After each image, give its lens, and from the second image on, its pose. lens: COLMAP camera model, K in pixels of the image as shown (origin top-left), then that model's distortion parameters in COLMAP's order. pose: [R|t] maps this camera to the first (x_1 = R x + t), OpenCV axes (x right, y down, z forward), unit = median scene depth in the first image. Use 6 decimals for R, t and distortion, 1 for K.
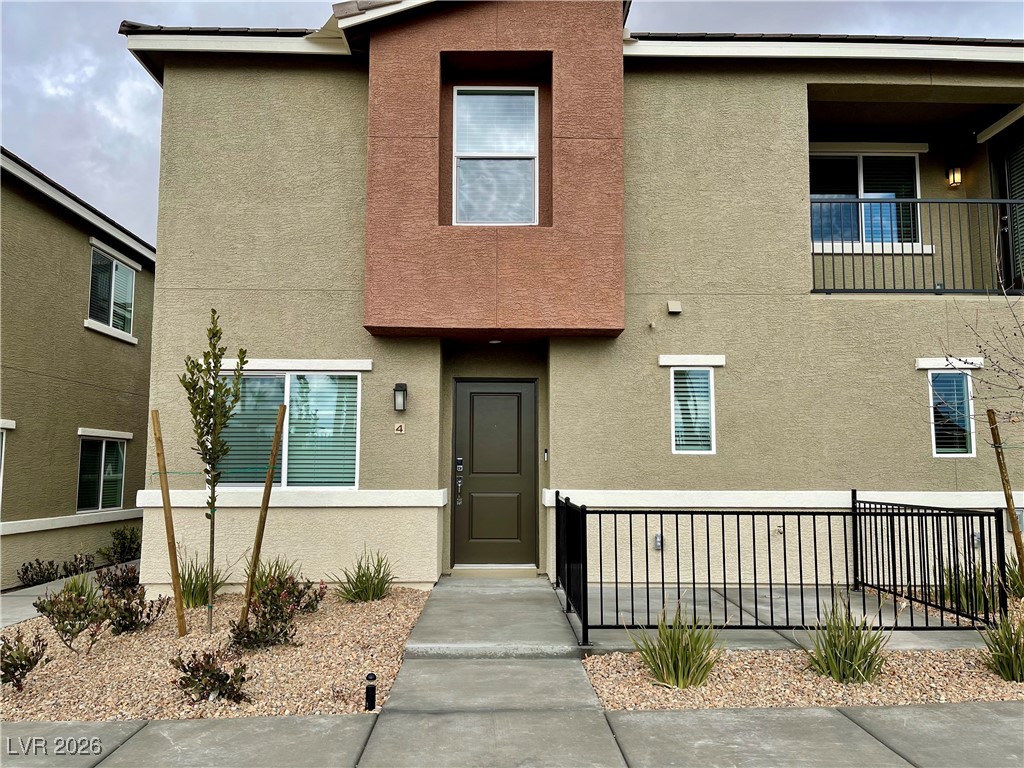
lens RADIAL K [[775.0, 0, 508.5], [0, 775.0, 384.7], [0, 0, 1]] dist [0.043002, -0.007142]
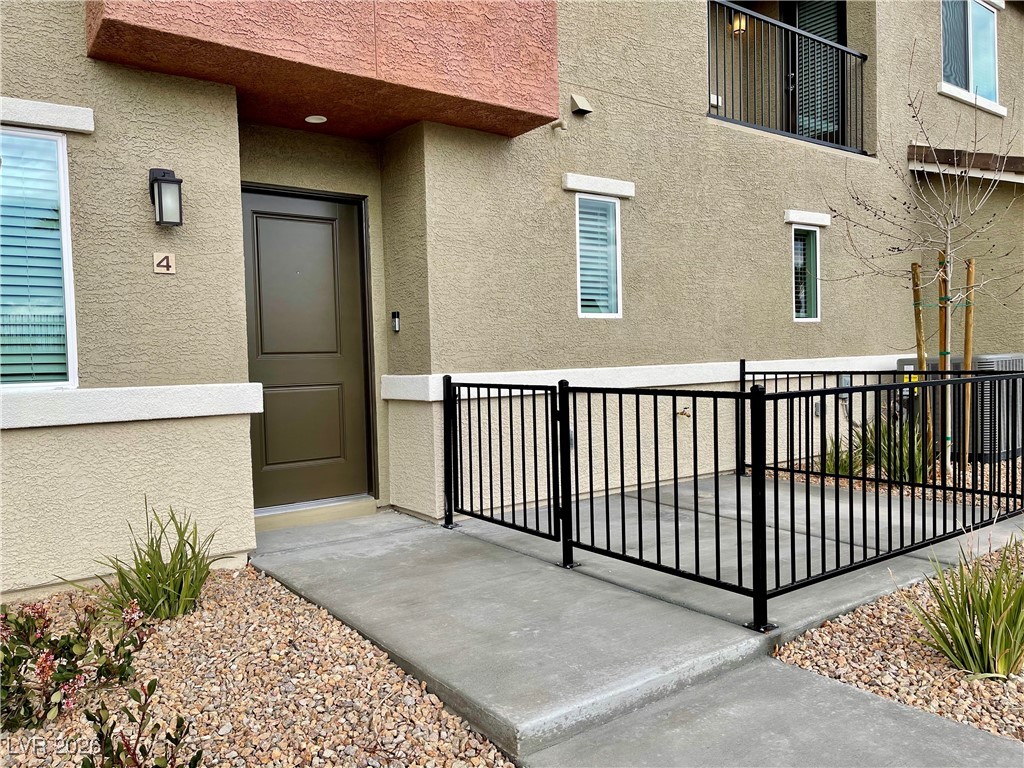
lens RADIAL K [[775.0, 0, 514.9], [0, 775.0, 382.4], [0, 0, 1]] dist [0.043002, -0.007142]
pose [[0.814076, -0.043855, 0.579101, -0.248403], [-0.030469, 0.992546, 0.117997, 0.066076], [-0.579959, -0.113703, 0.806672, 0.455240]]
